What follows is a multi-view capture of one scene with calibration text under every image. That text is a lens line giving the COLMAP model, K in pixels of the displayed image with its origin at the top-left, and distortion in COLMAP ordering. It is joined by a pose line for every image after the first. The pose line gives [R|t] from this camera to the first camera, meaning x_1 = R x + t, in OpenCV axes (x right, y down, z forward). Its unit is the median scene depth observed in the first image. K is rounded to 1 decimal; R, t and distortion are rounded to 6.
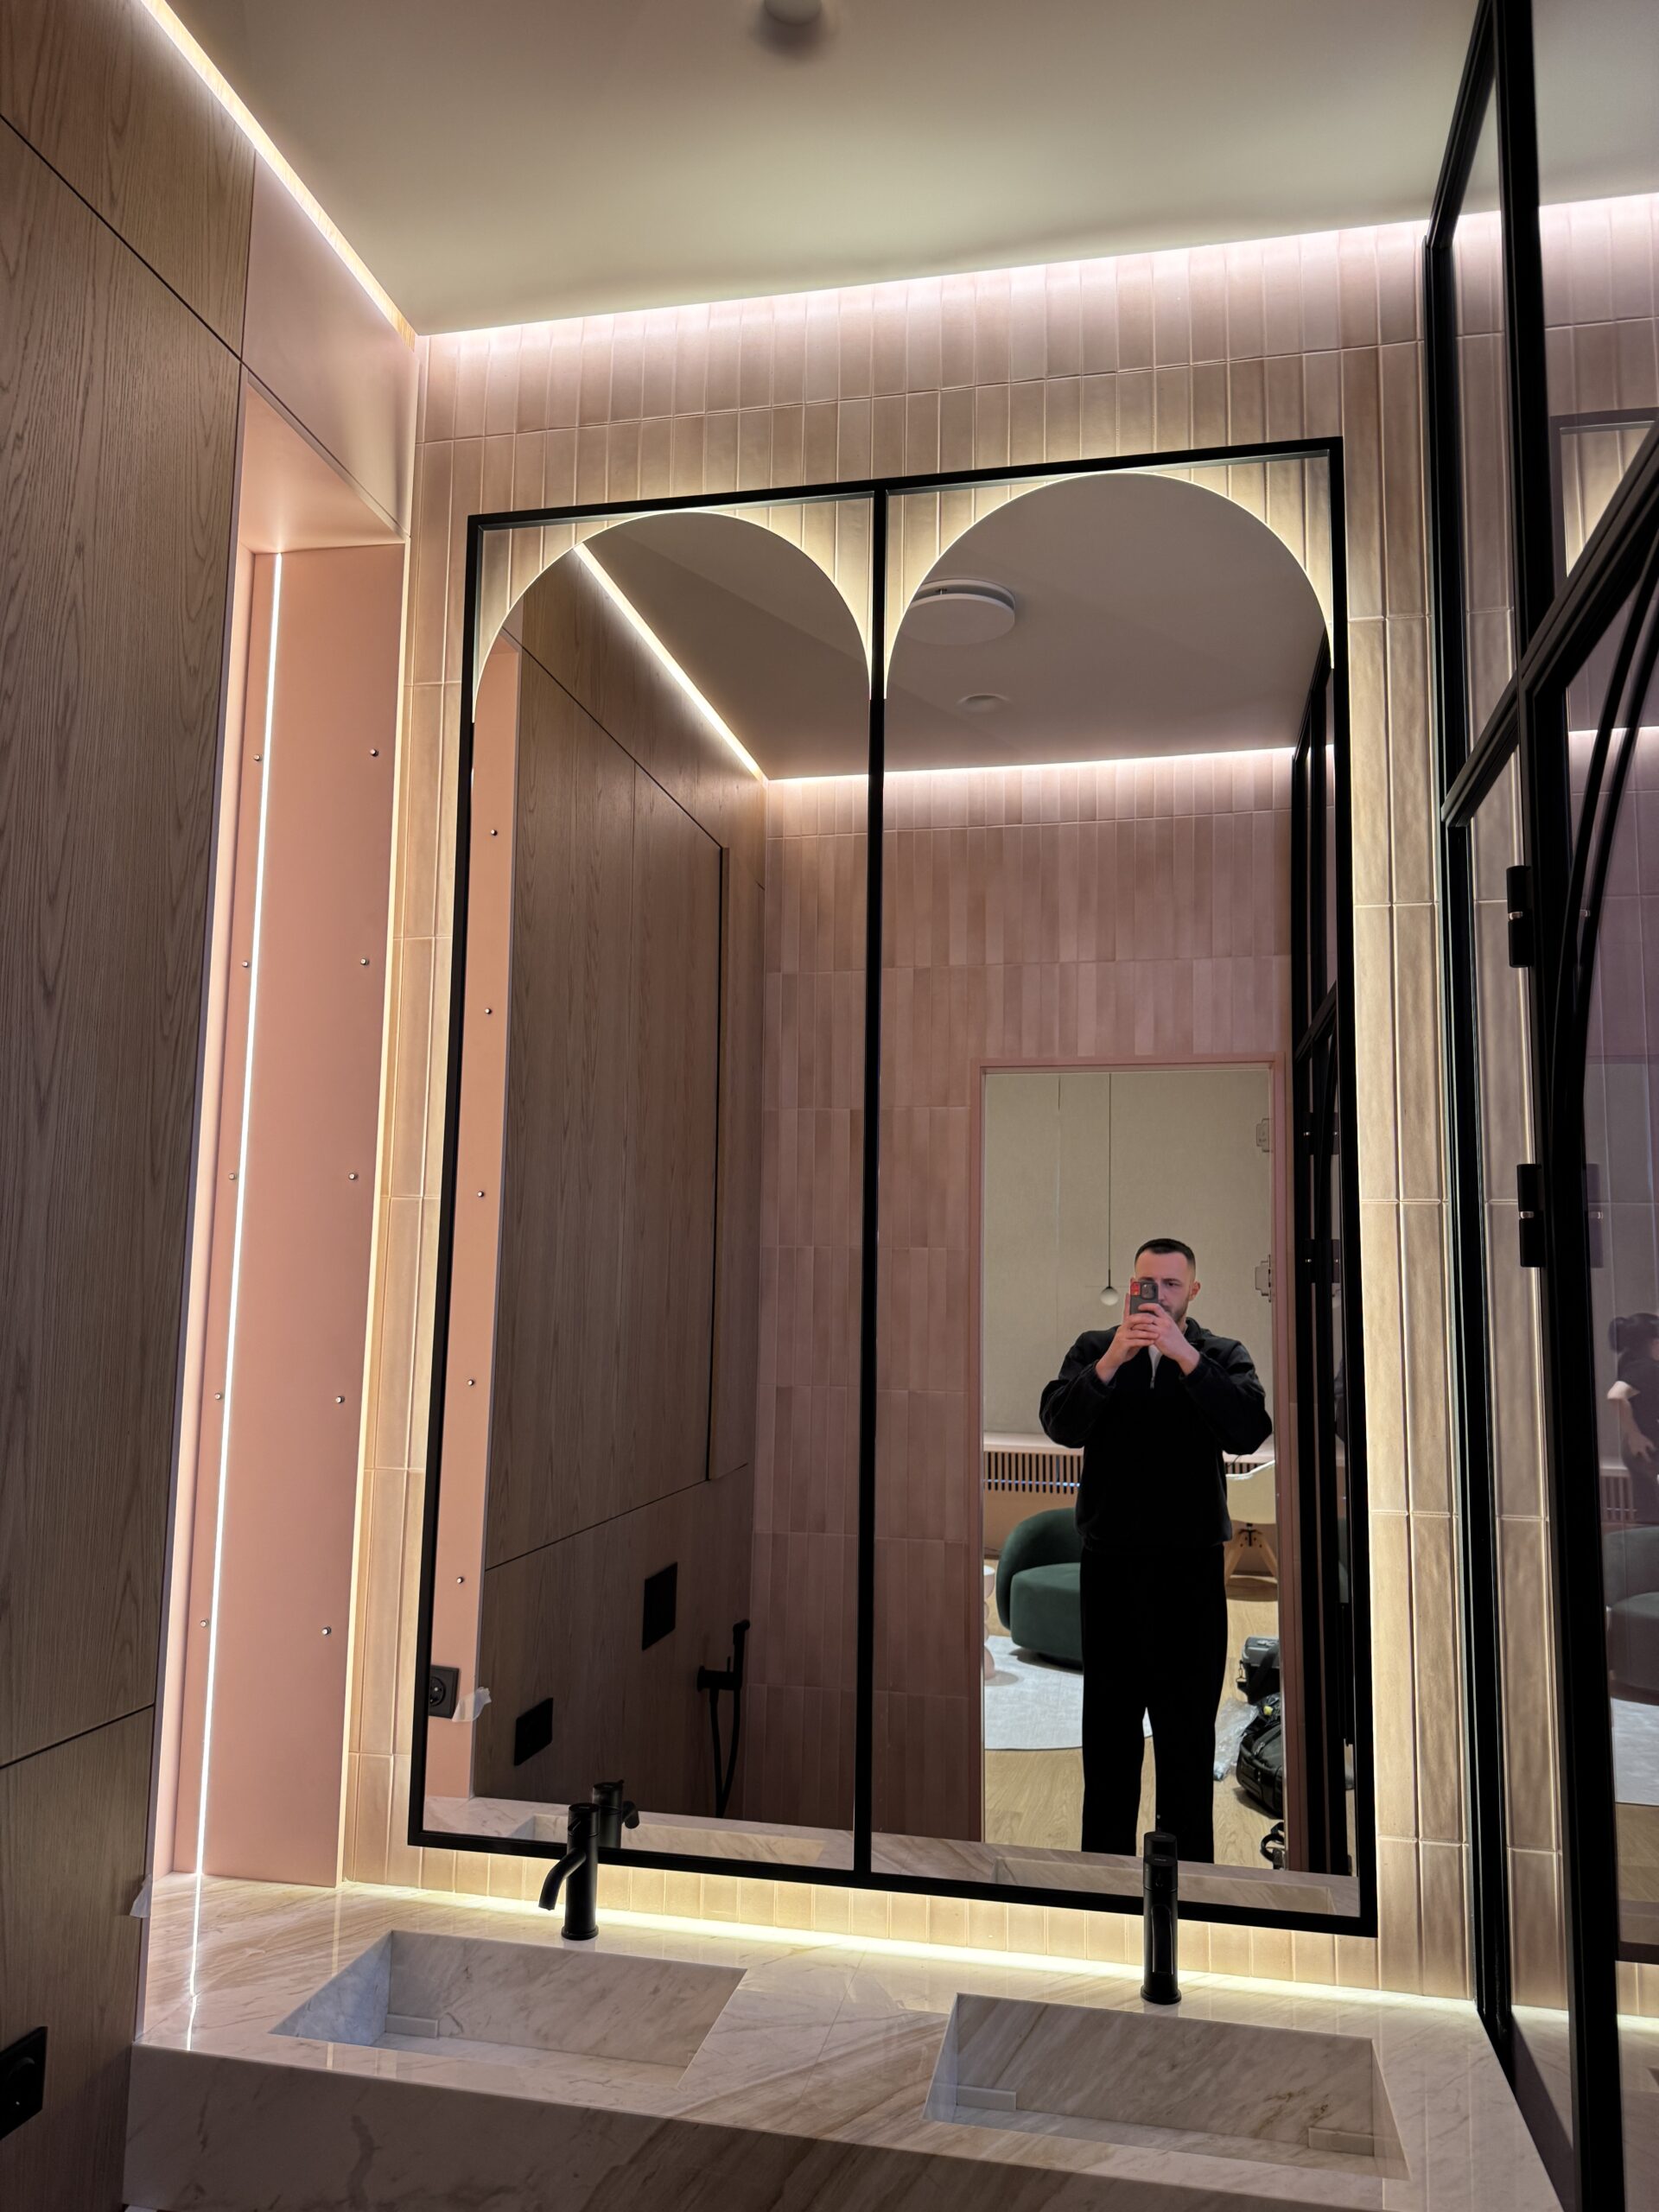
lens RADIAL K [[1601.2, 0, 833.8], [0, 1601.2, 1079.6], [0, 0, 1]] dist [0.042042, -0.032387]
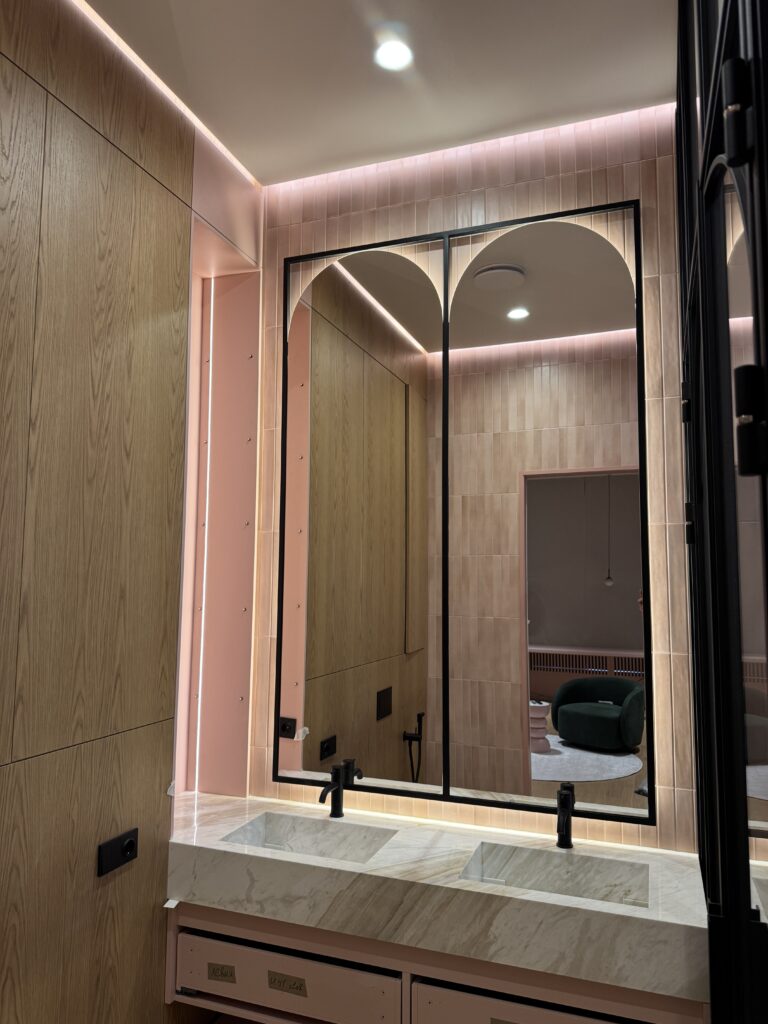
lens RADIAL K [[744.8, 0, 383.3], [0, 744.8, 500.6], [0, 0, 1]] dist [0.111493, -0.155591]
pose [[0.988634, -0.024276, -0.148370, 0.102598], [0.026709, 0.999539, 0.014425, 0.014527], [0.147952, -0.018224, 0.988827, -0.158325]]
